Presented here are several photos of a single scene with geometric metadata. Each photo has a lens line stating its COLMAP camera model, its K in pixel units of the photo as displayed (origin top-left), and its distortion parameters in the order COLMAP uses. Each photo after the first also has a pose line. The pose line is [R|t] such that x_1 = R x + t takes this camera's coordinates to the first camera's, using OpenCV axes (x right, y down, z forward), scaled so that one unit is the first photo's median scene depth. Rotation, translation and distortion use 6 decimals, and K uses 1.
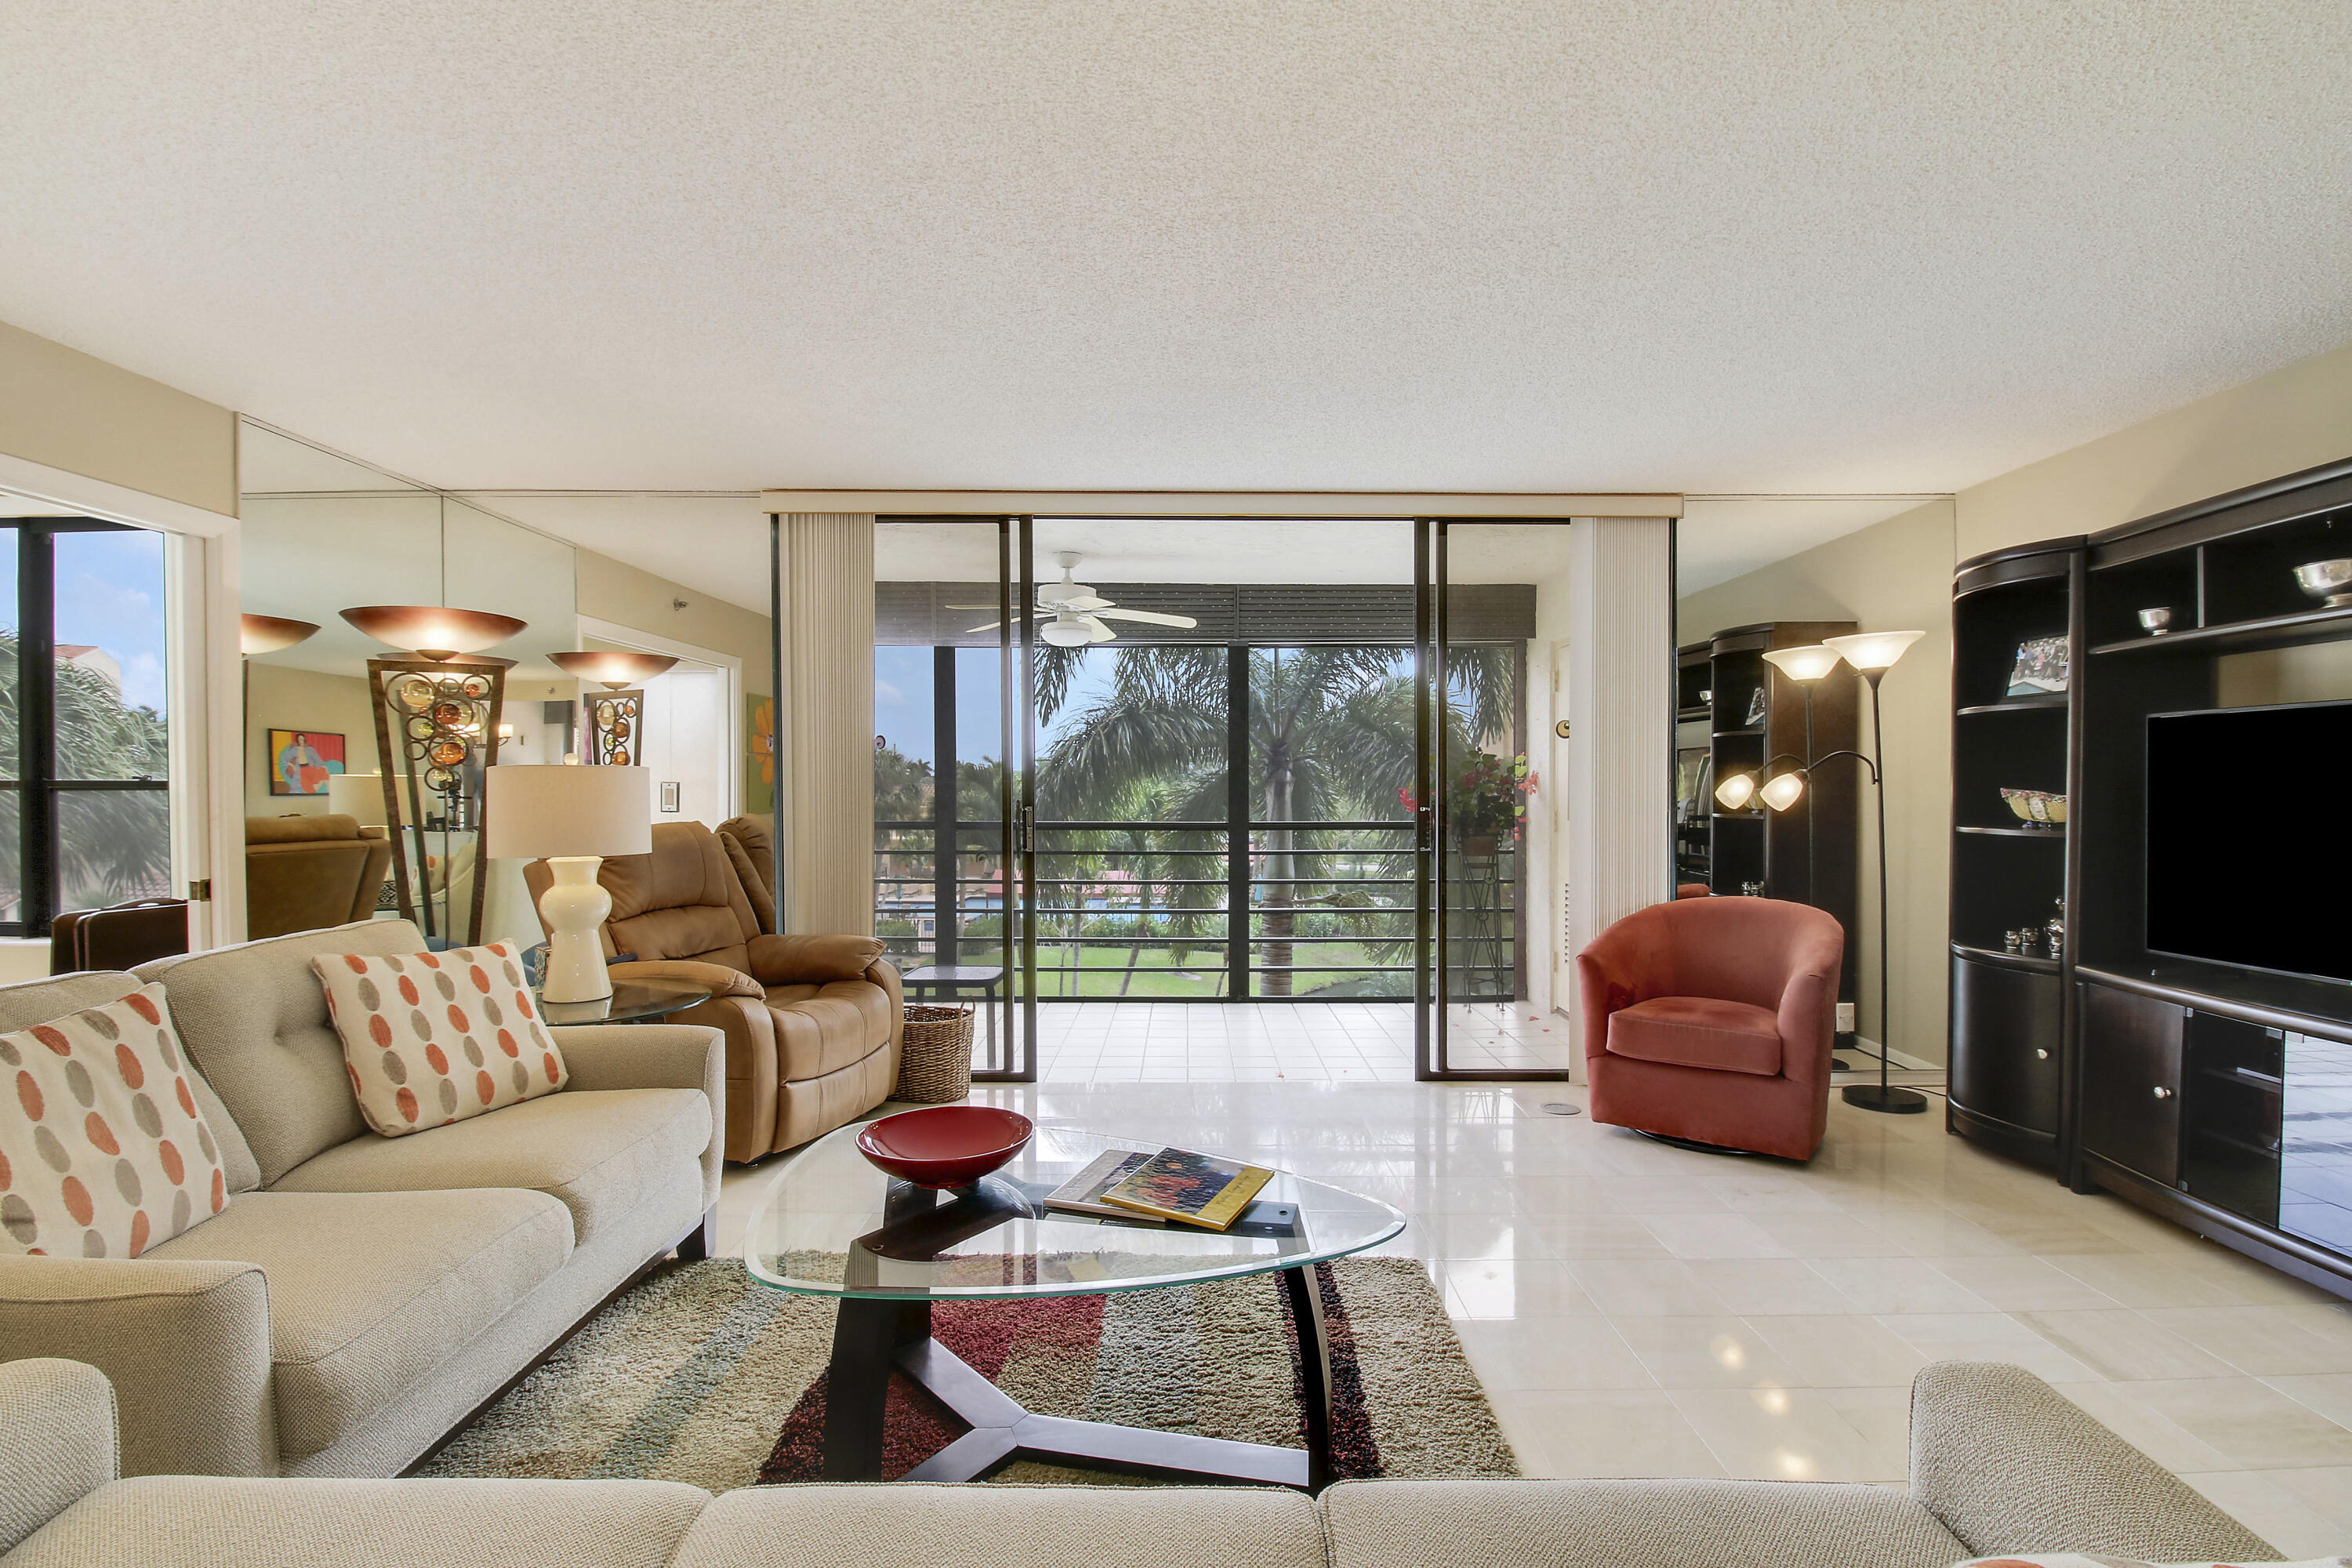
lens RADIAL K [[1086.2, 0, 1191.3], [0, 1086.2, 792.0], [0, 0, 1]] dist [-0.001834, -0.003647]
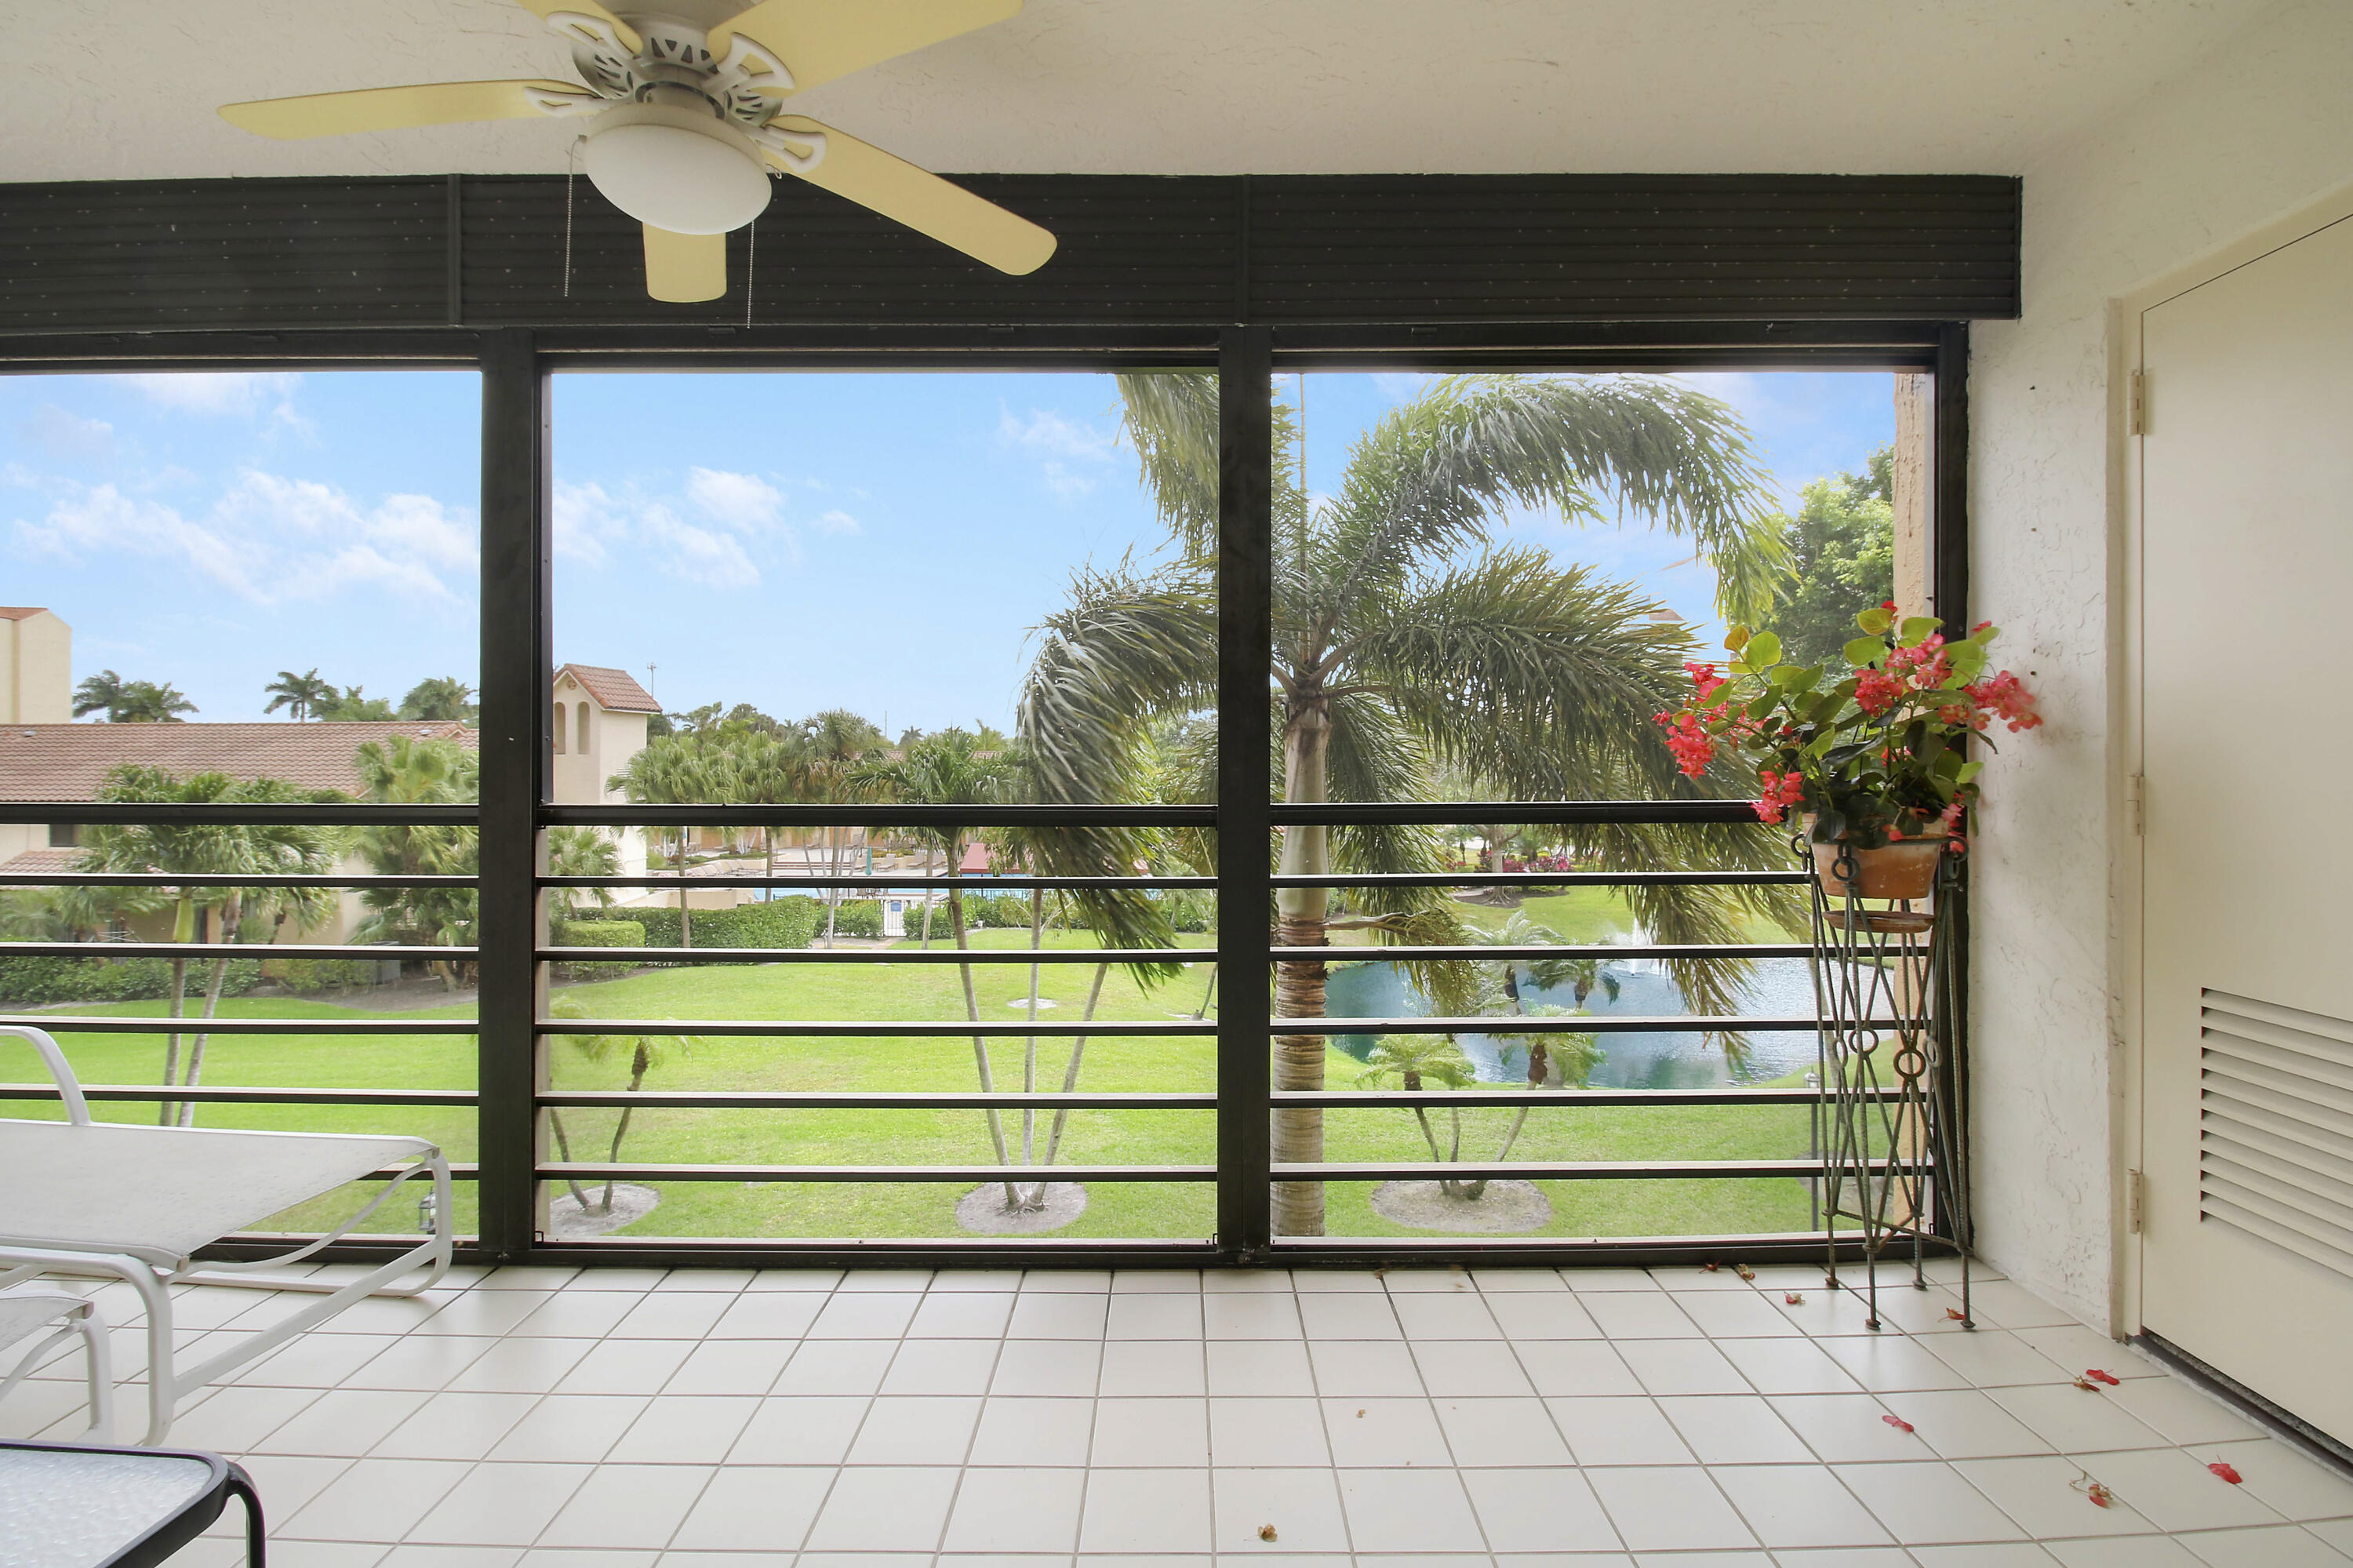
lens RADIAL K [[1086.7, 0, 1175.6], [0, 1086.7, 761.3], [0, 0, 1]] dist [-0.001834, -0.003647]
pose [[0.999921, -0.002217, -0.012378, 0.039225], [0.002239, 0.999996, 0.001760, 0.018624], [0.012374, -0.001788, 0.999922, 1.045031]]
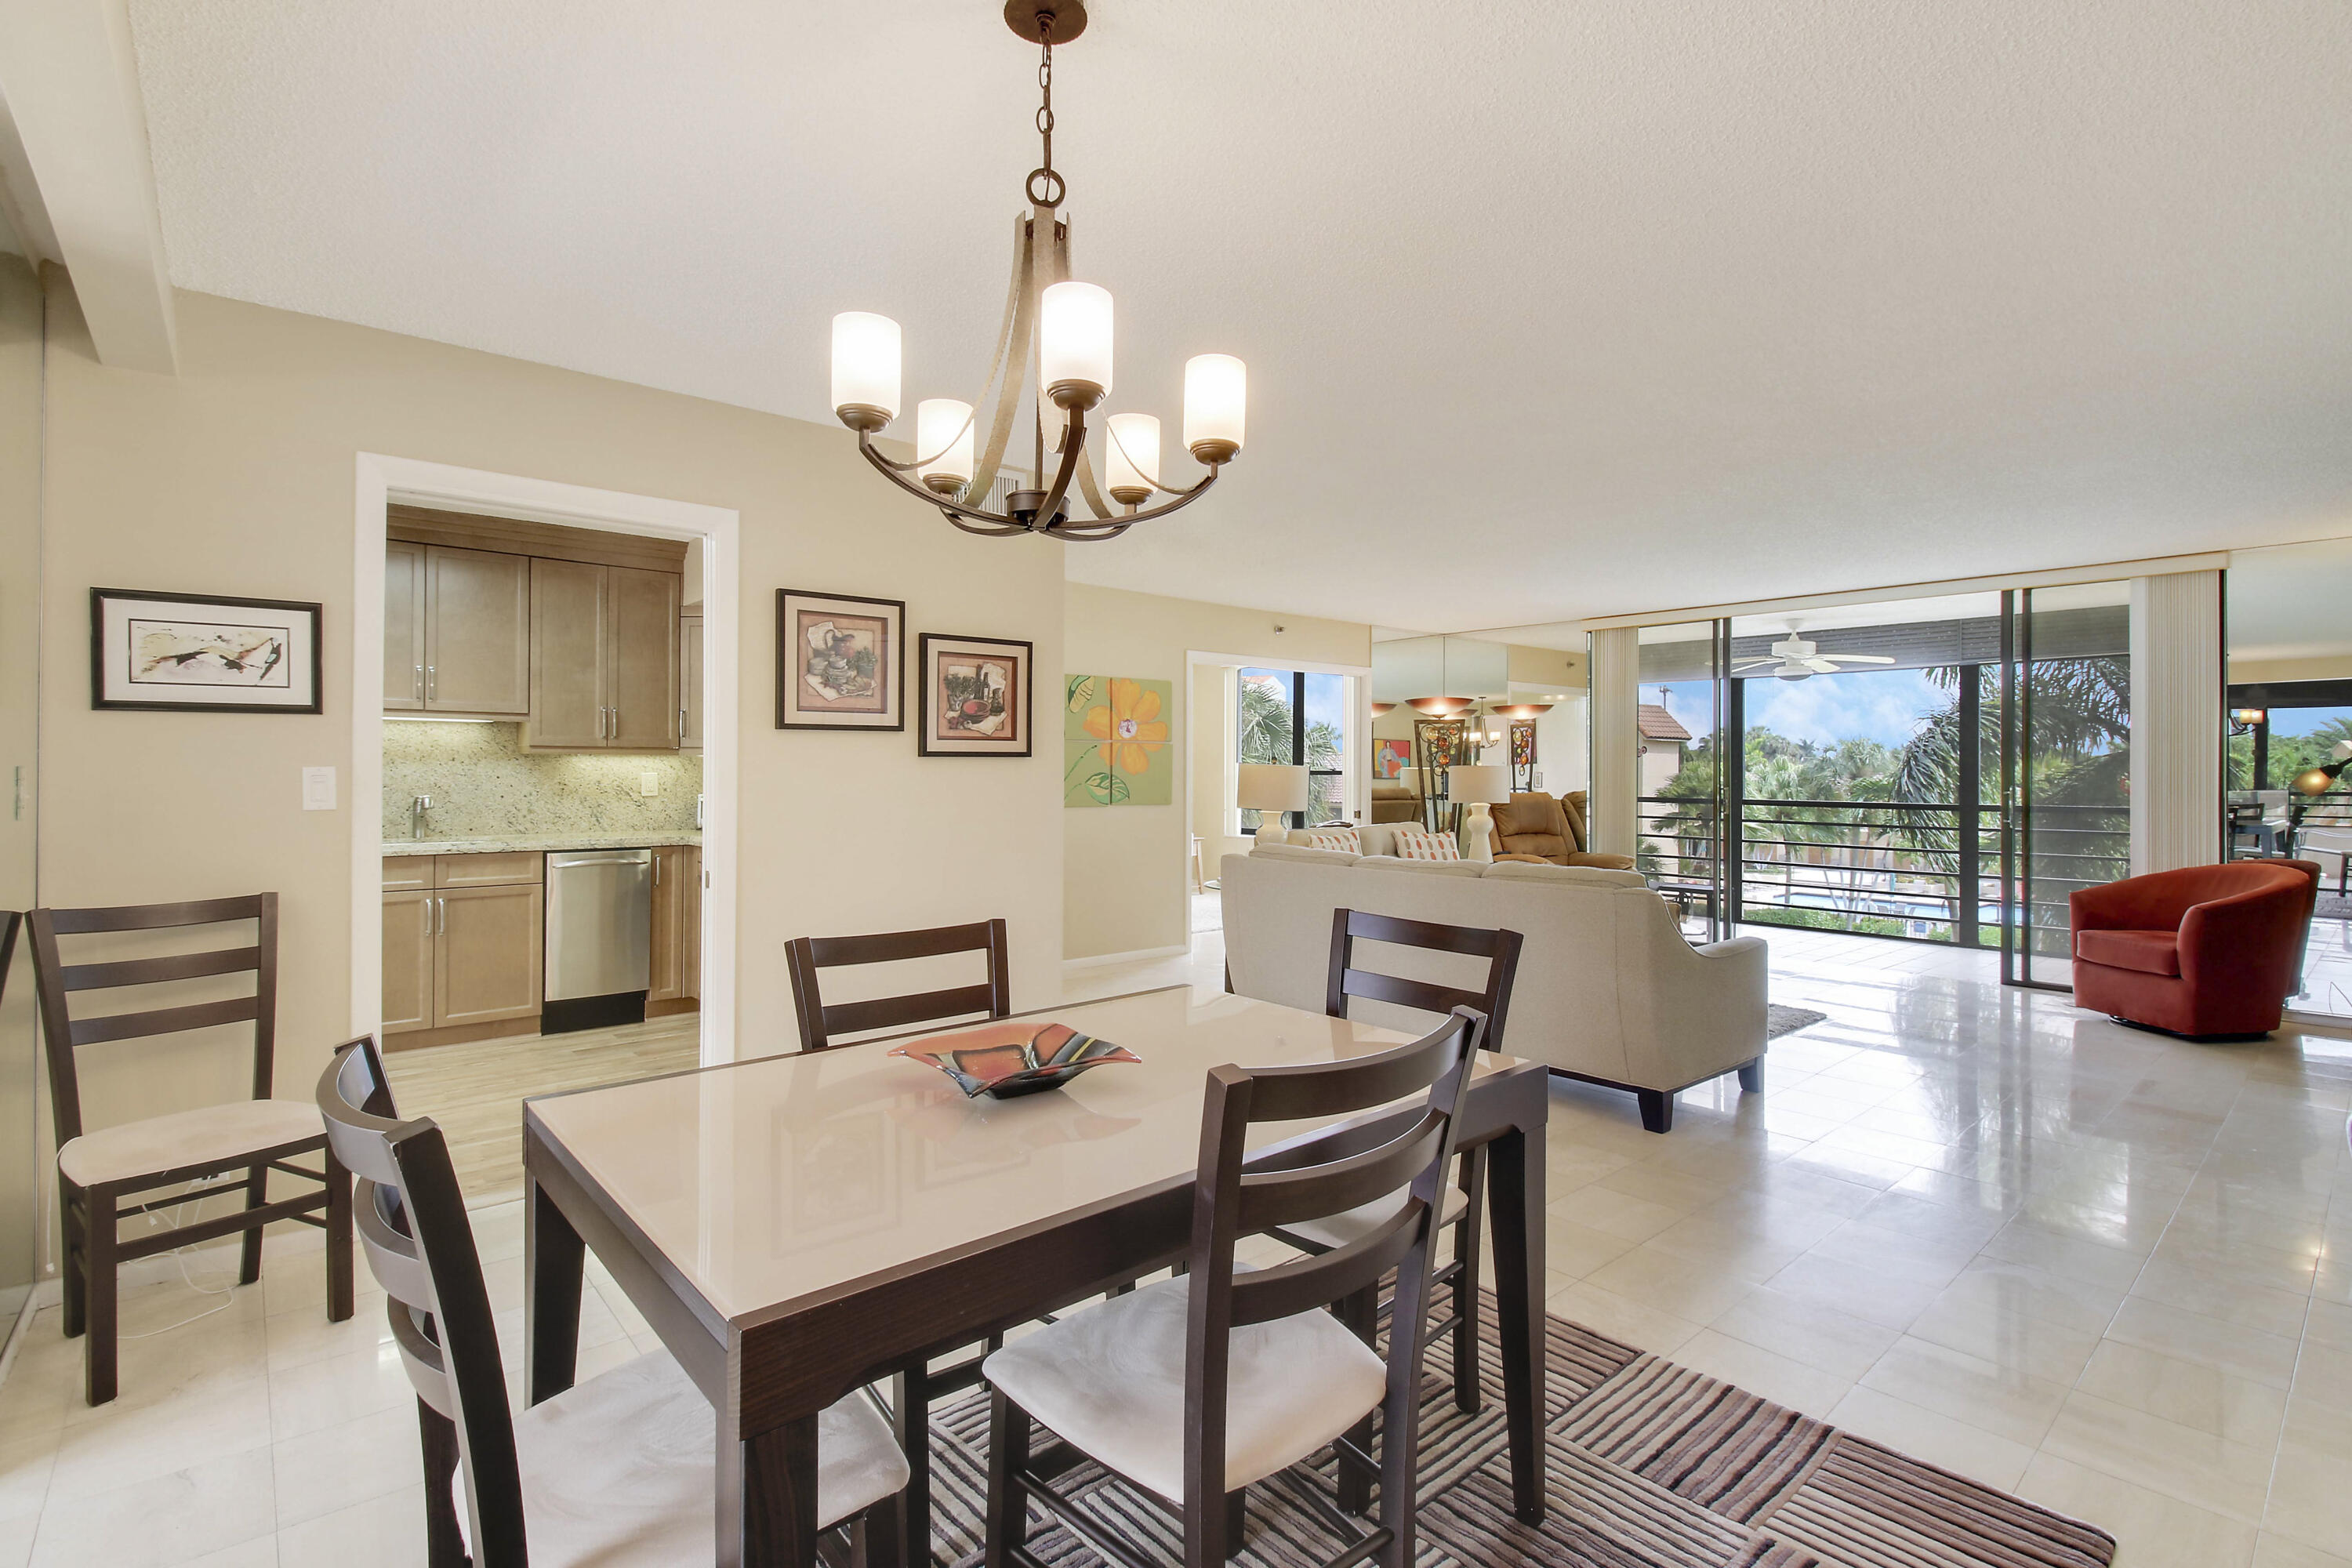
lens RADIAL K [[1086.2, 0, 1215.0], [0, 1086.2, 774.6], [0, 0, 1]] dist [-0.001834, -0.003647]
pose [[0.658175, 0.004314, -0.752853, 0.728198], [-0.007496, 0.999972, -0.000823, 0.000720], [0.752828, 0.006185, 0.658189, -0.872424]]
